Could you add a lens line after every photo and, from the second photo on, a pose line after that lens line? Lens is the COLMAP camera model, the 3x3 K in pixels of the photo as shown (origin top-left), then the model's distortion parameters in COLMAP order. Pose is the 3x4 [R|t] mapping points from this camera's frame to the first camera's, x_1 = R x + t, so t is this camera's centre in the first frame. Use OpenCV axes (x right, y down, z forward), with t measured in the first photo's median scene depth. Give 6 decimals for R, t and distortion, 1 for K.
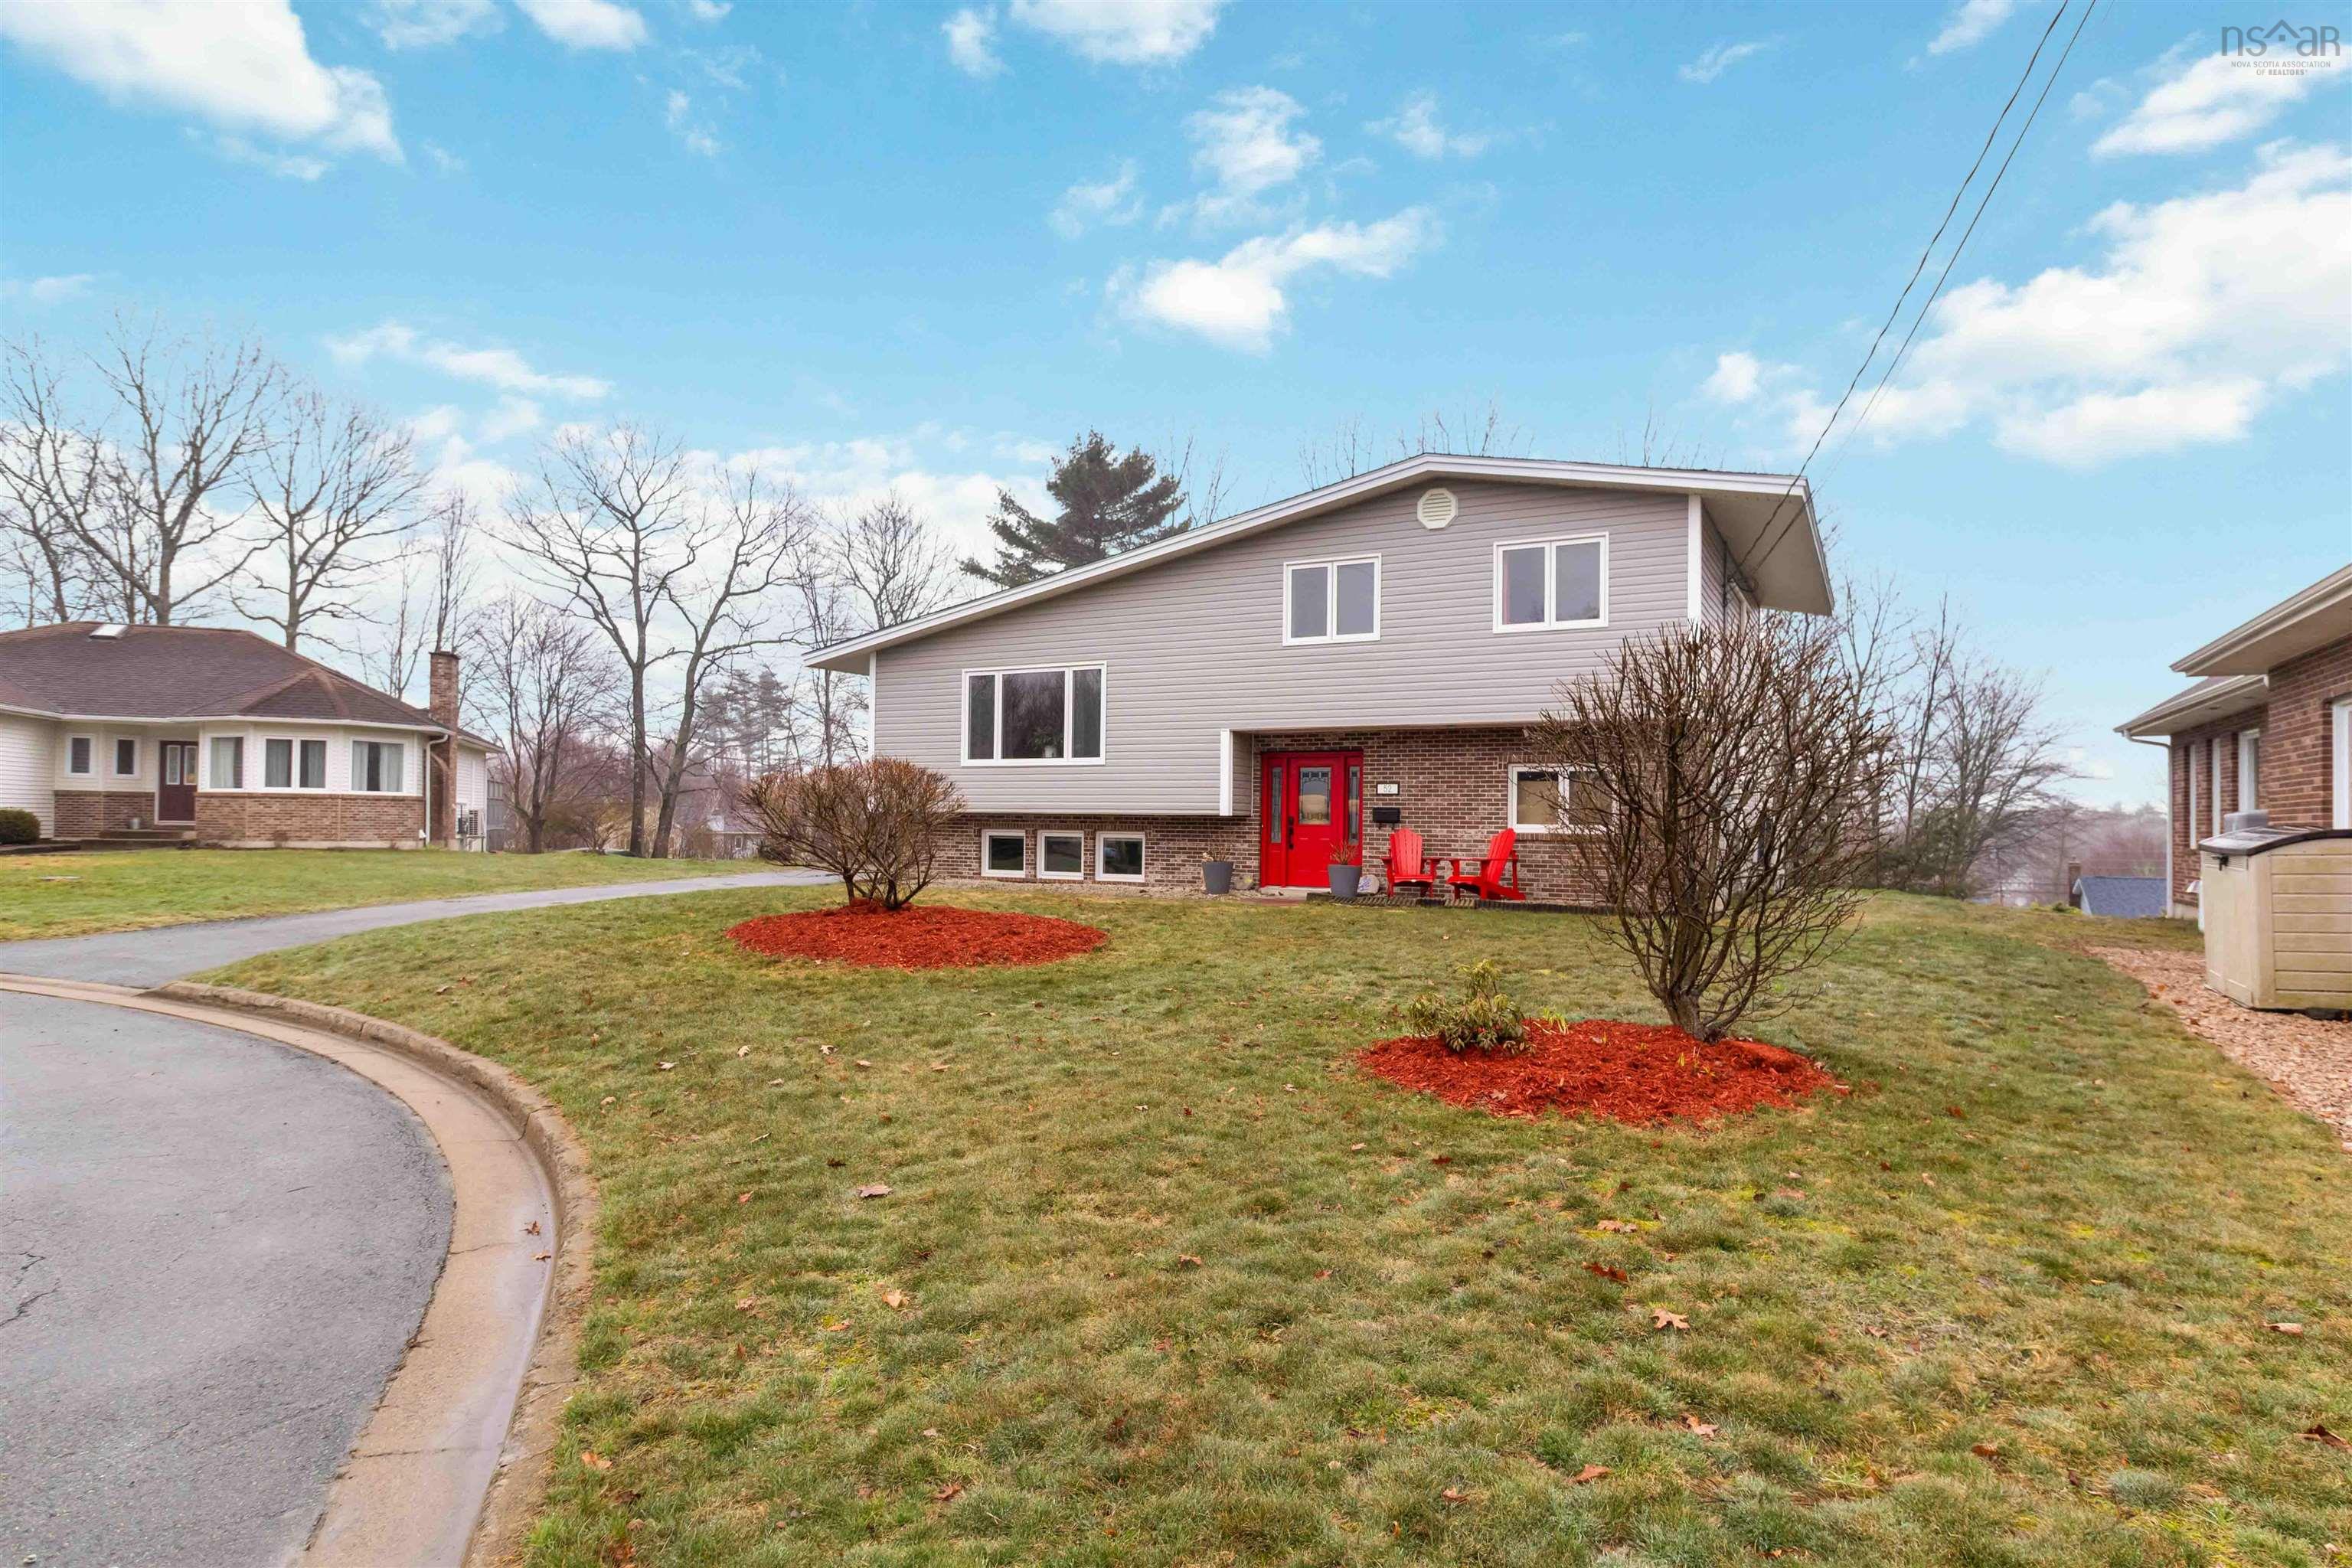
lens RADIAL K [[1331.6, 0, 1183.6], [0, 1331.6, 797.0], [0, 0, 1]] dist [0.005182, -0.000666]
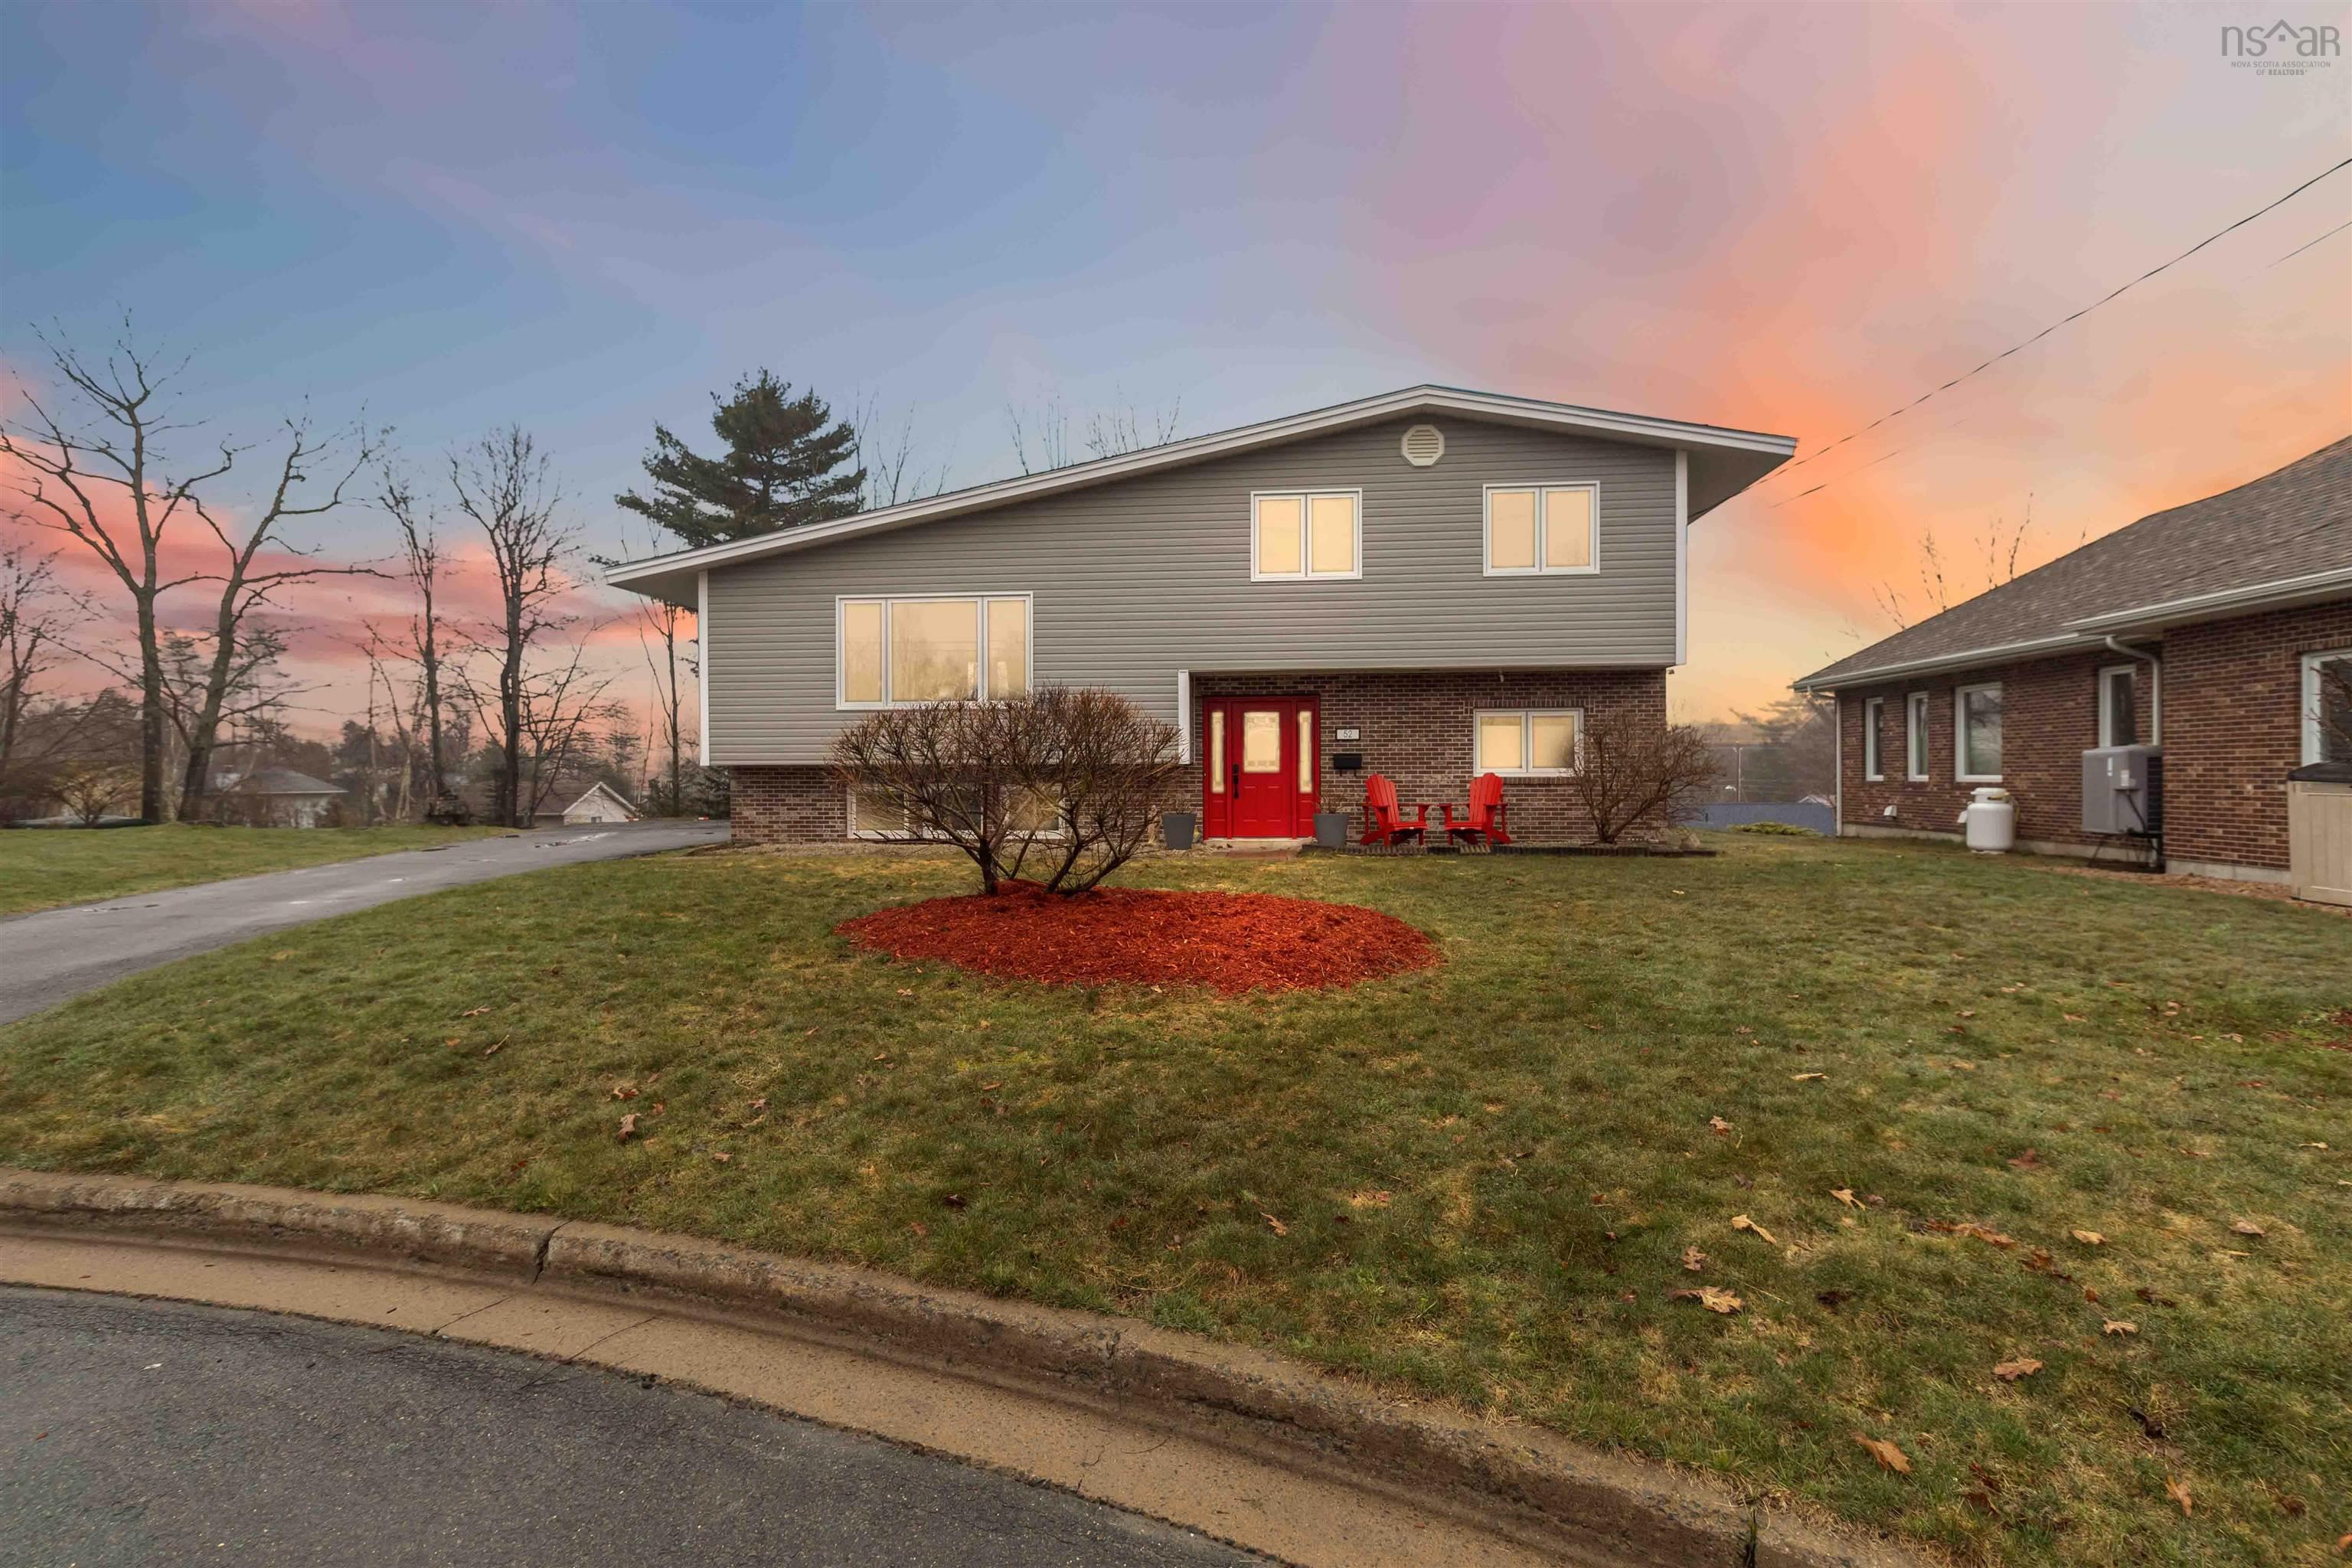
lens RADIAL K [[1128.5, 0, 1169.5], [0, 1128.5, 775.1], [0, 0, 1]] dist [0.012802, 0.000236]
pose [[0.920142, -0.017224, 0.391205, -0.123888], [0.007403, 0.999619, 0.026599, 0.000460], [-0.391514, -0.021579, 0.919919, 0.123728]]
